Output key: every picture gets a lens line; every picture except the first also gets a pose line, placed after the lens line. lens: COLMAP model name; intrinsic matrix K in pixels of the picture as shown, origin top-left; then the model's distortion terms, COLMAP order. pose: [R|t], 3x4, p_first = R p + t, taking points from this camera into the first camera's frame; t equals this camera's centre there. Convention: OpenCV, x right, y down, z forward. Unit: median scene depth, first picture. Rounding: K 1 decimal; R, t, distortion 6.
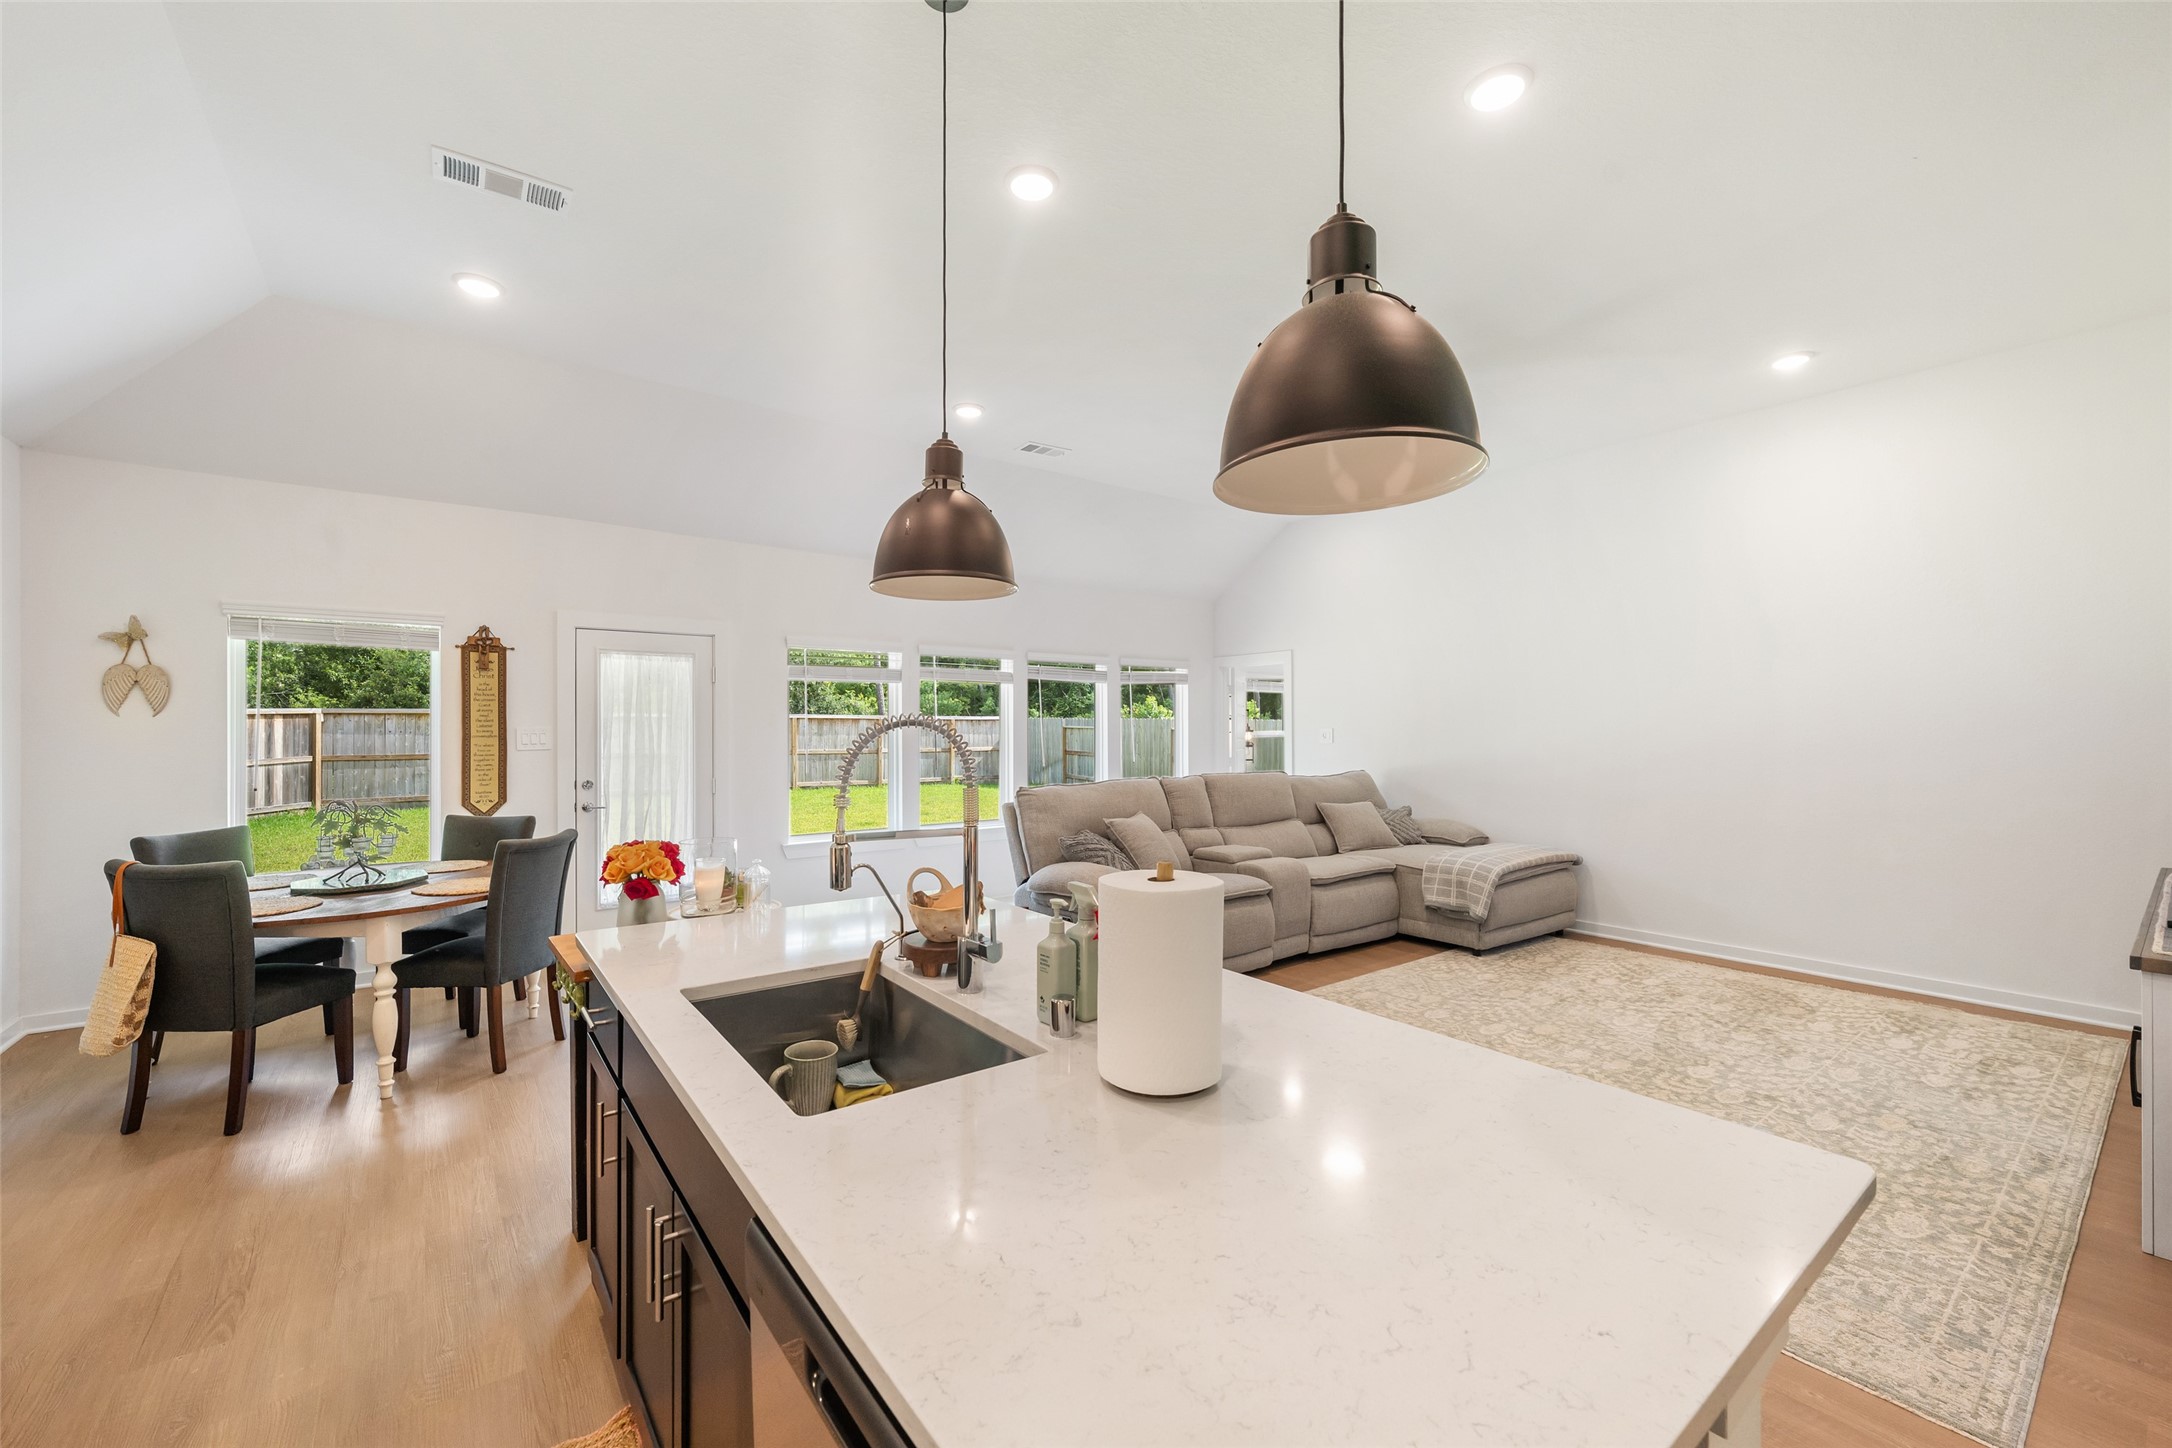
lens RADIAL K [[861.2, 0, 1084.2], [0, 861.2, 726.7], [0, 0, 1]] dist [-0.001195, 0.001112]
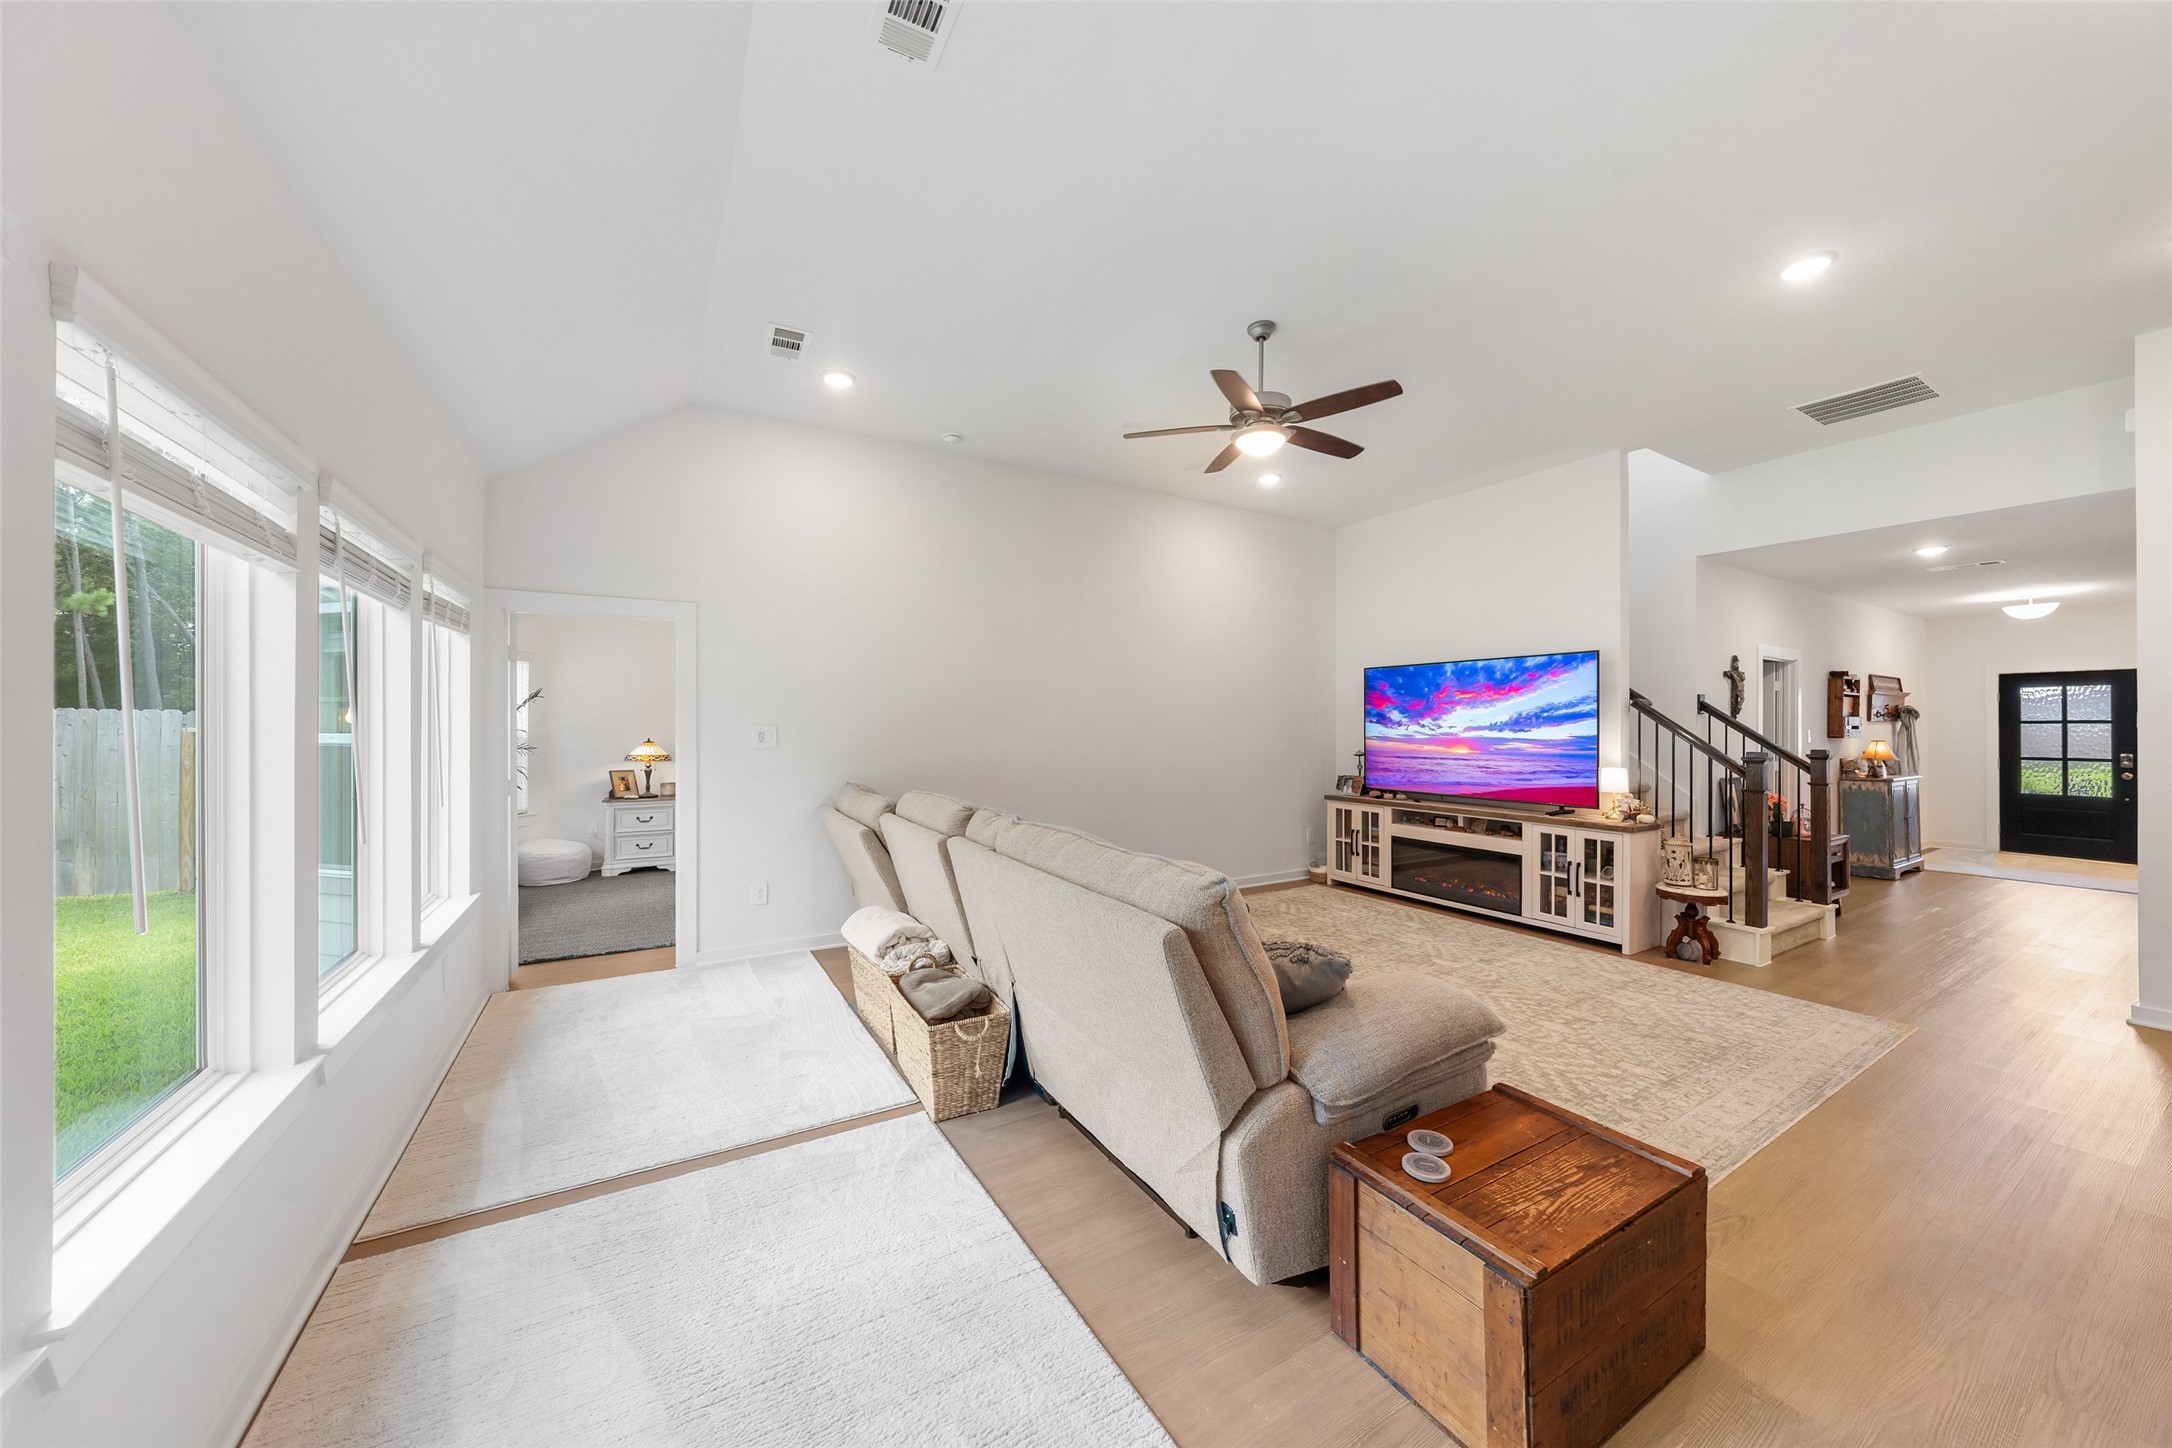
lens RADIAL K [[748.1, 0, 1090.0], [0, 748.1, 725.5], [0, 0, 1]] dist [-0.001276, -0.000048]
pose [[0.109107, -0.001507, 0.994029, -0.422417], [-0.005963, 0.999980, 0.002170, -0.000026], [-0.994012, -0.006164, 0.109096, 1.022467]]
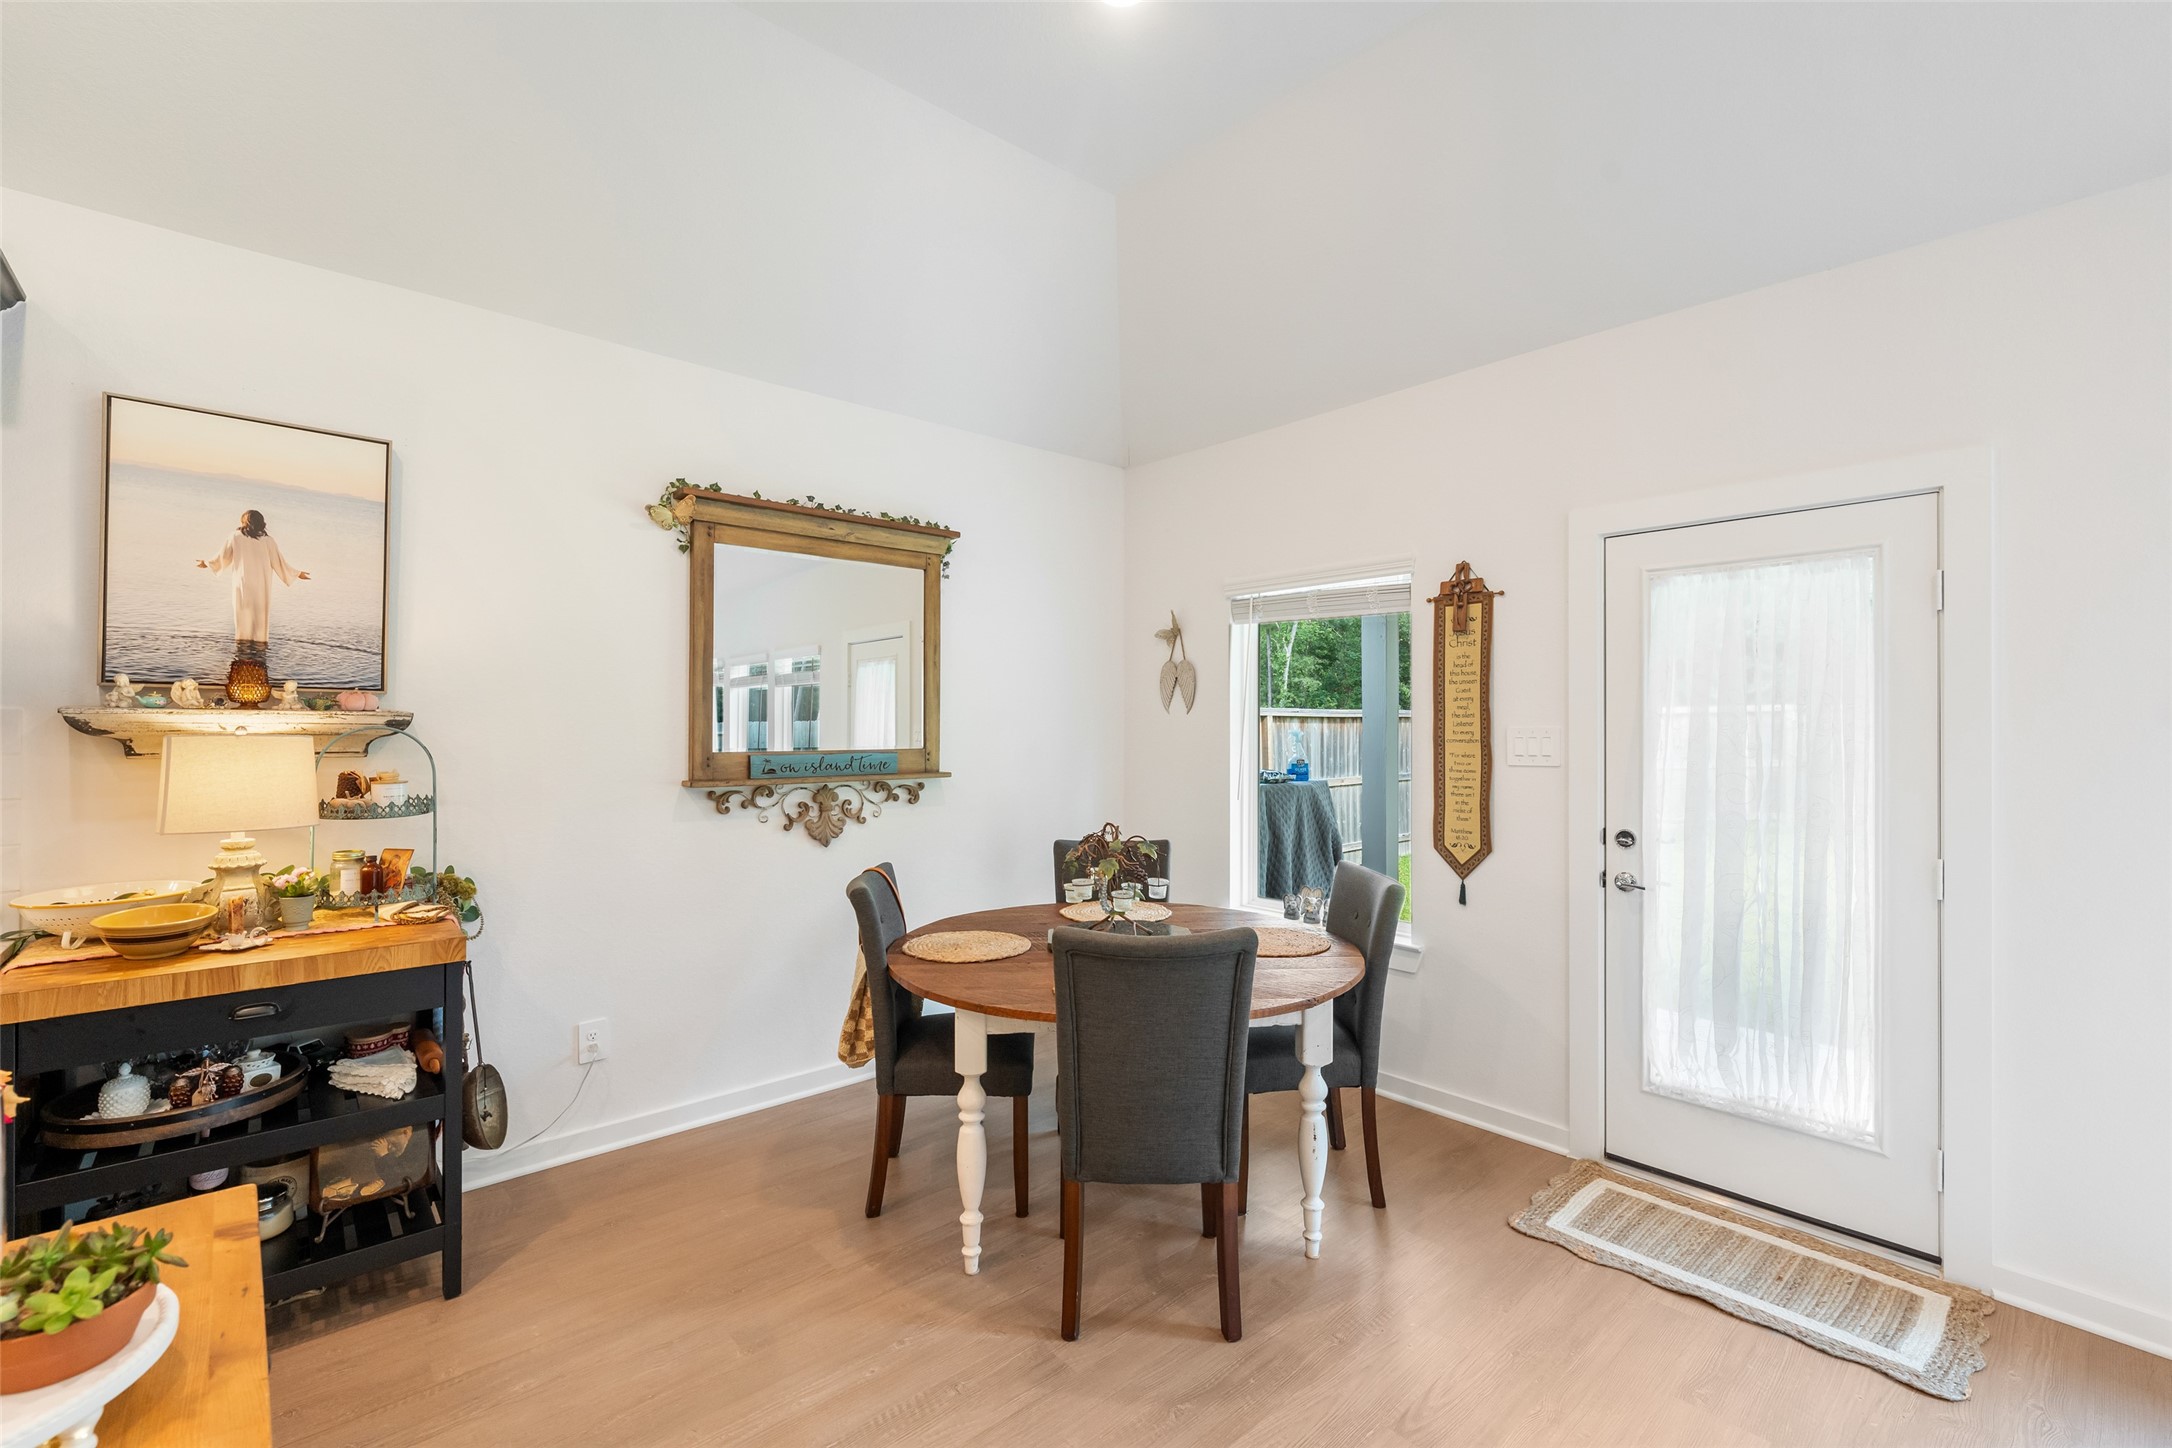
lens RADIAL K [[937.5, 0, 1080.1], [0, 937.5, 721.4], [0, 0, 1]] dist [0.002287, 0.000458]
pose [[0.071878, -0.003873, -0.997406, -0.045305], [-0.000314, 0.999992, -0.003905, 0.000099], [0.997413, 0.000594, 0.071877, 0.678753]]
